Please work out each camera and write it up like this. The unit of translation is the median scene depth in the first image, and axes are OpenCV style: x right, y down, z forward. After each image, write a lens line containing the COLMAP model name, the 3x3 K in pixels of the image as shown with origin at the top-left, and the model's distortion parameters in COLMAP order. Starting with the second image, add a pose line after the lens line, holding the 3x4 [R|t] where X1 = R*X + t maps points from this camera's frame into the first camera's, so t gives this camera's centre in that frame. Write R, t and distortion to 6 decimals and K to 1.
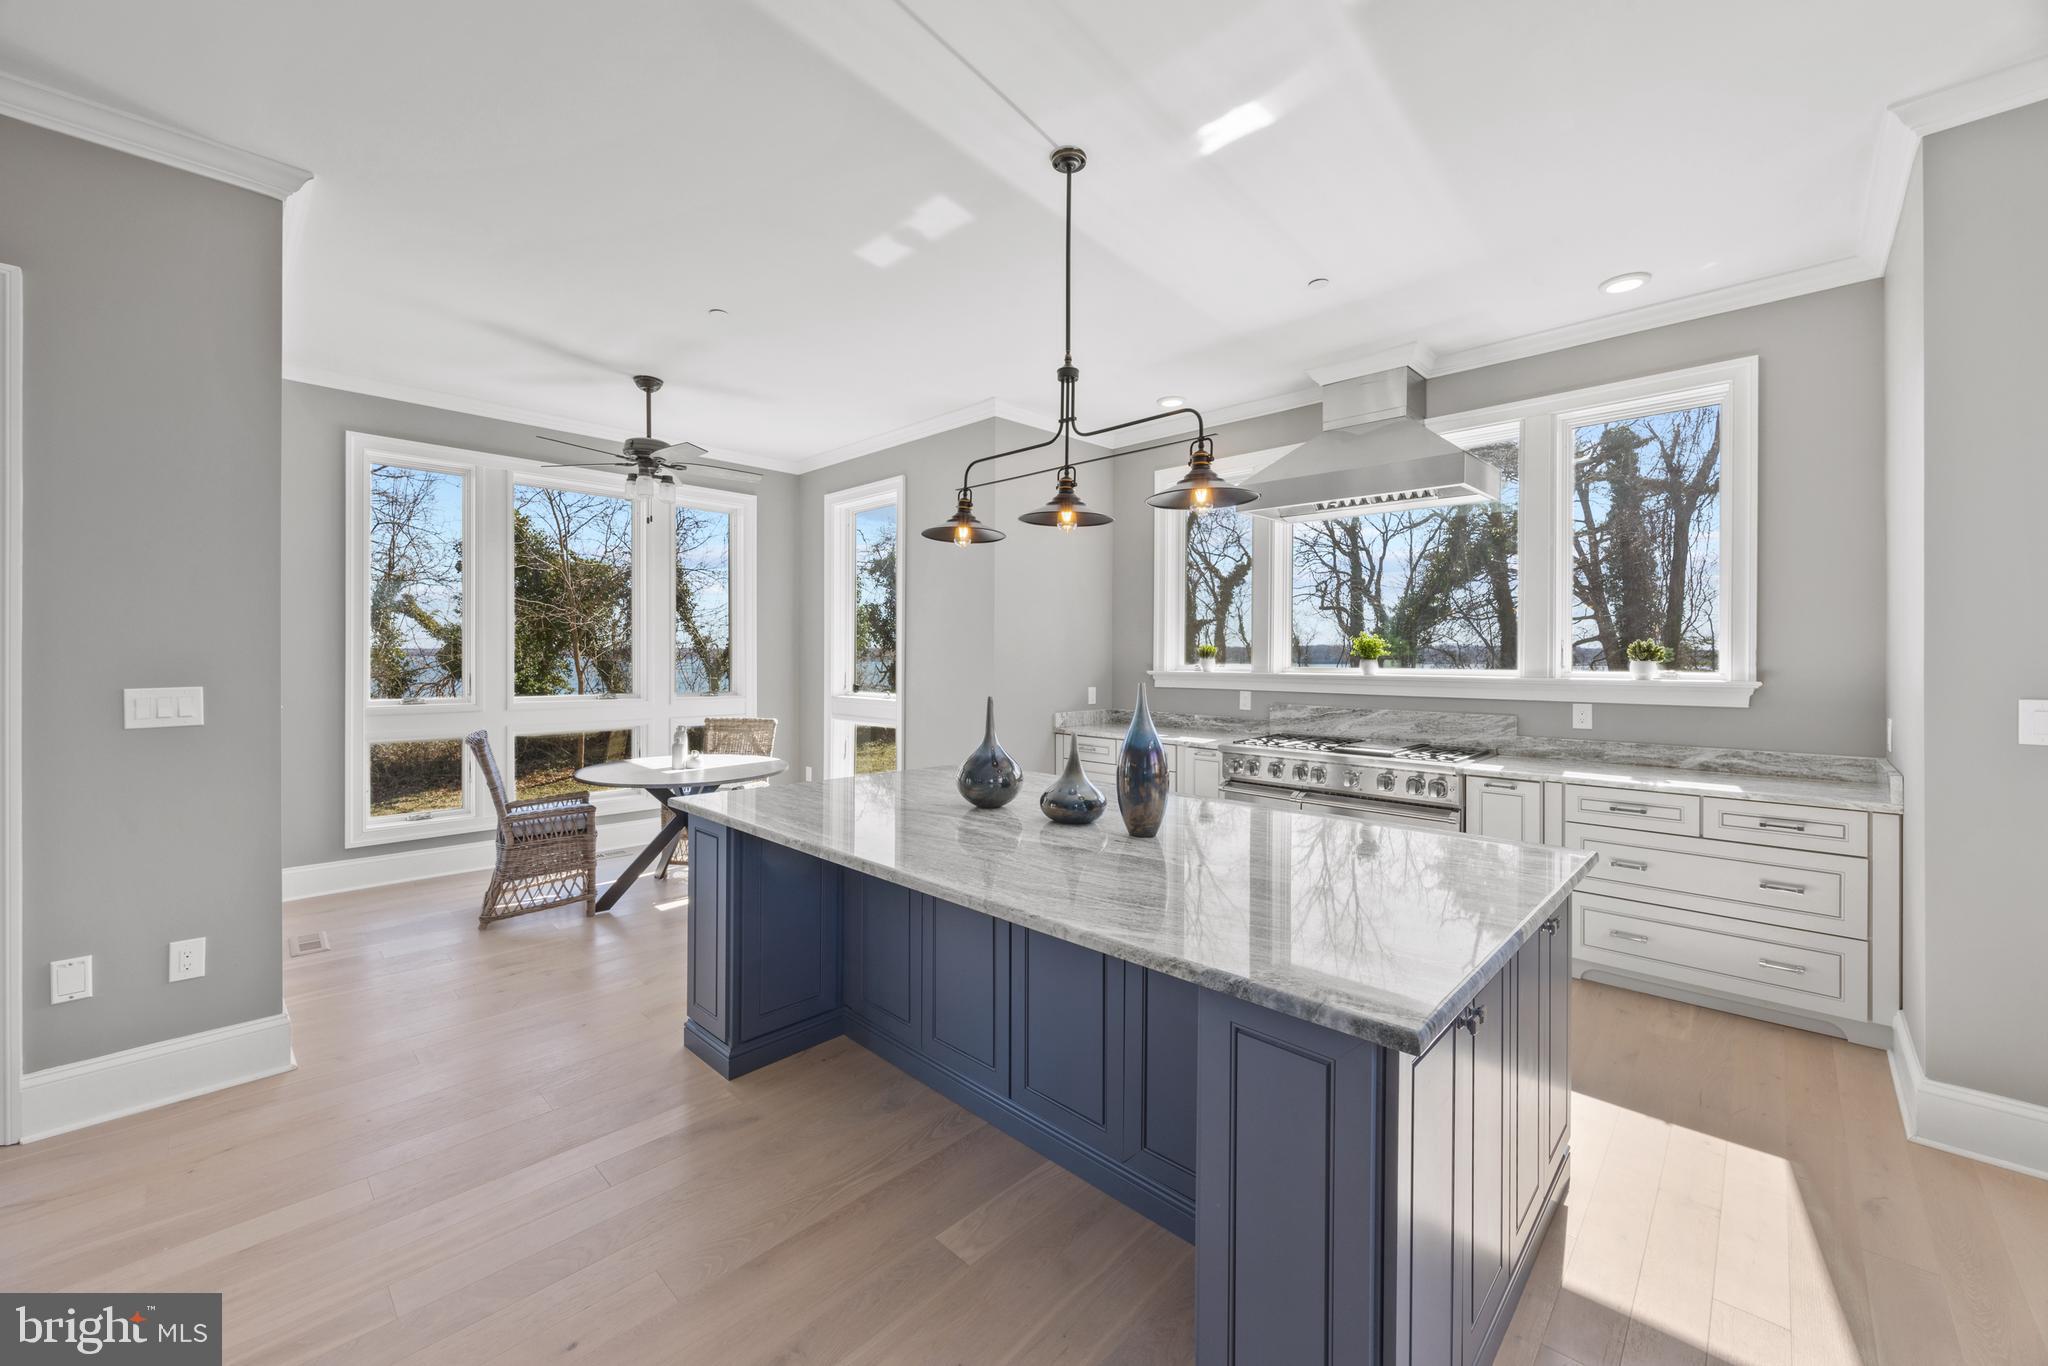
lens RADIAL K [[787.9, 0, 1024.3], [0, 787.9, 663.8], [0, 0, 1]] dist [-0.004862, 0.000410]
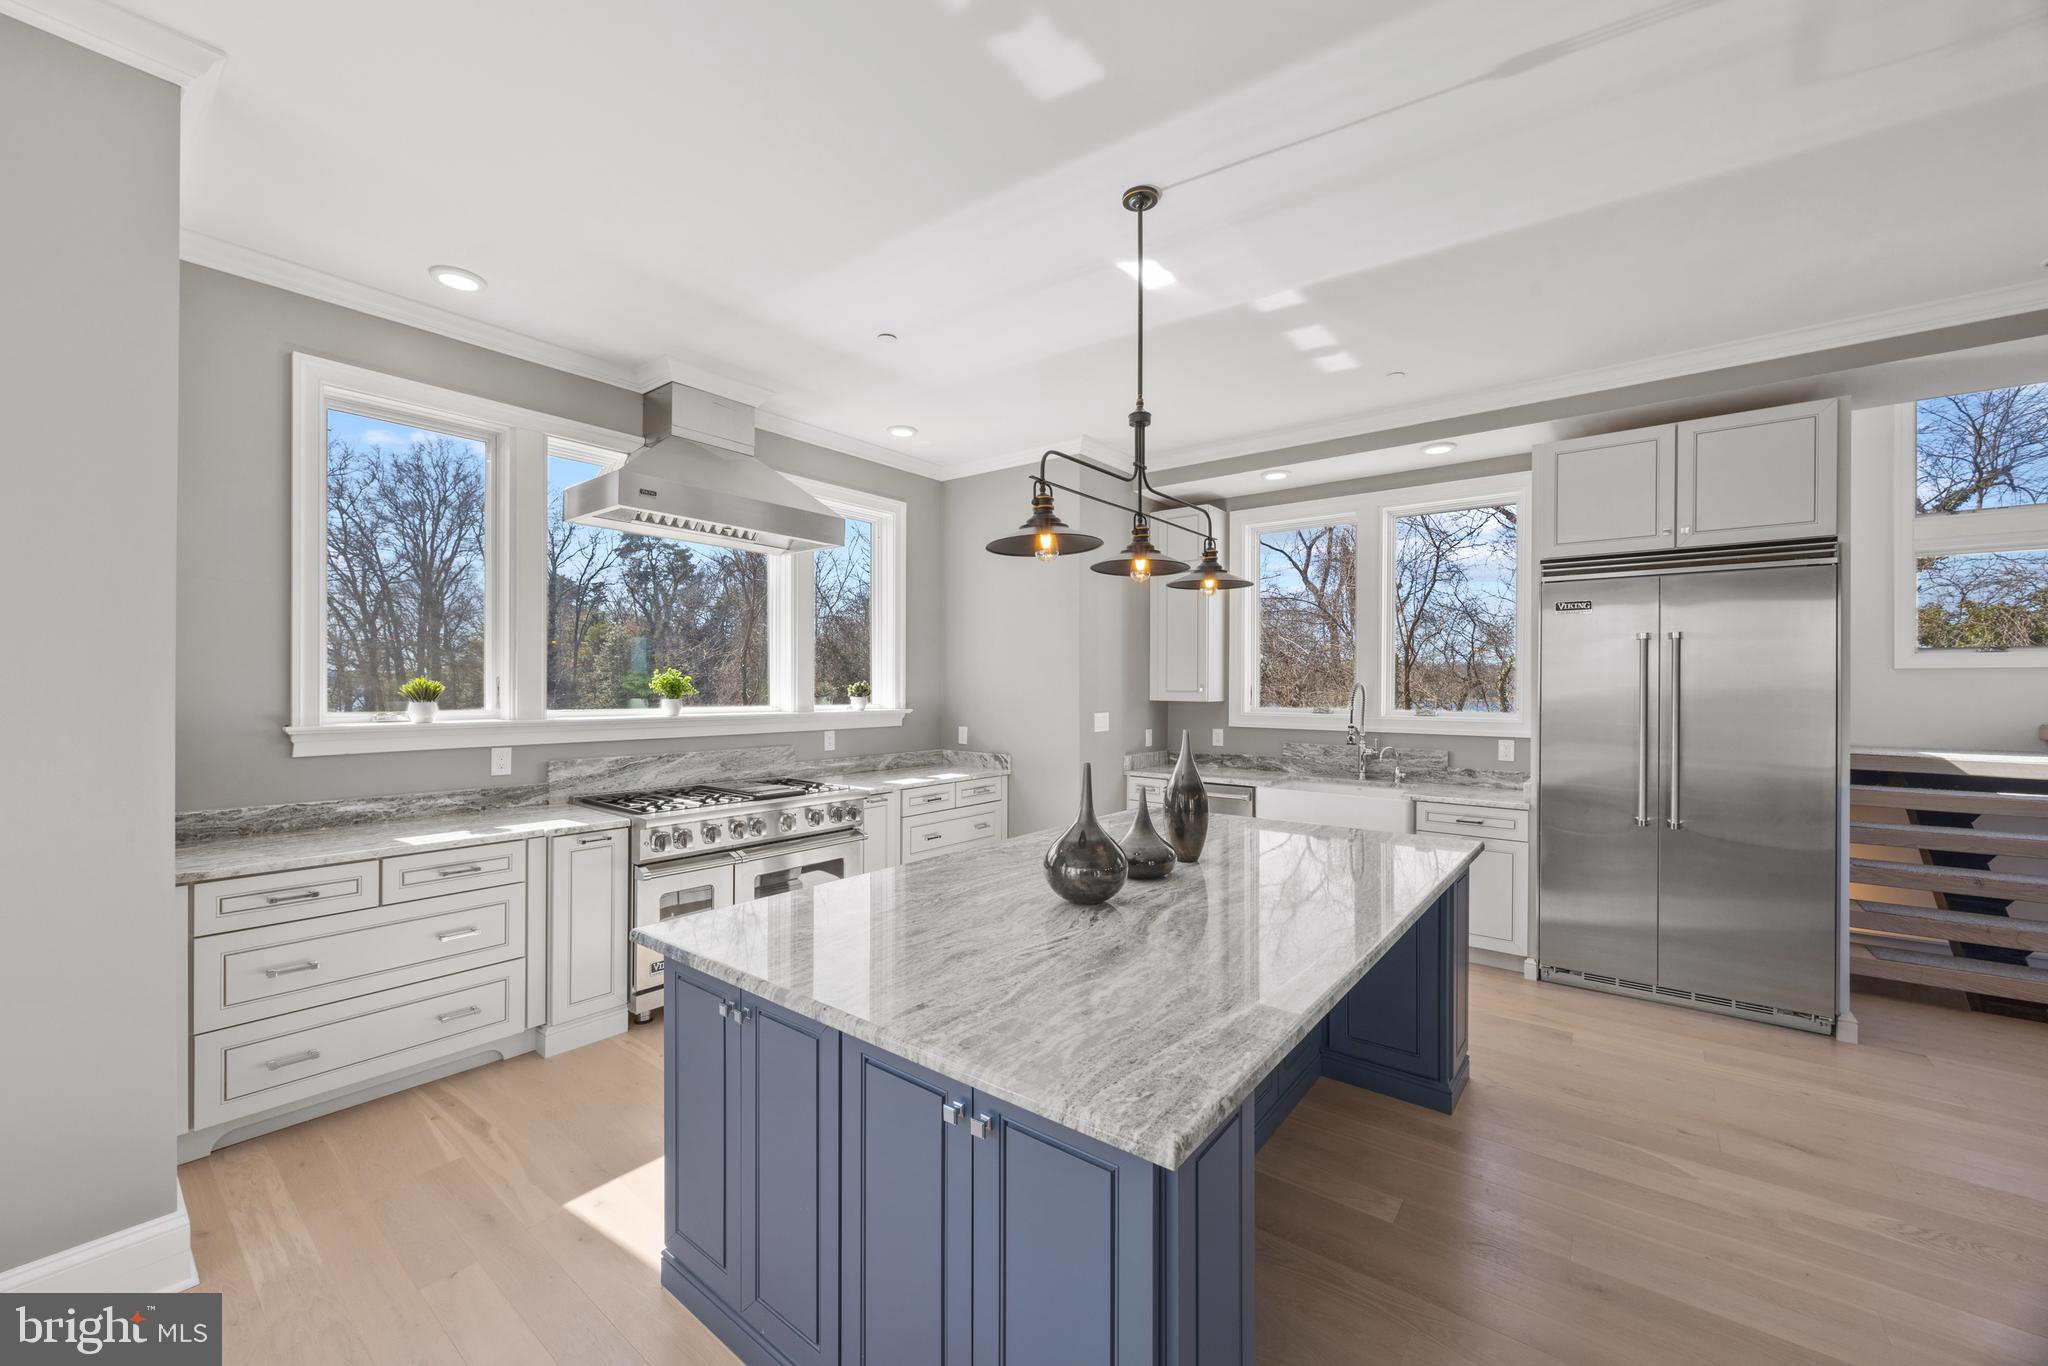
lens RADIAL K [[787.9, 0, 1020.4], [0, 787.9, 687.9], [0, 0, 1]] dist [-0.004862, 0.000410]
pose [[-0.089152, -0.008870, 0.995979, -0.537115], [0.003744, 0.999950, 0.009240, -0.027152], [-0.996011, 0.004553, -0.089114, 0.736022]]
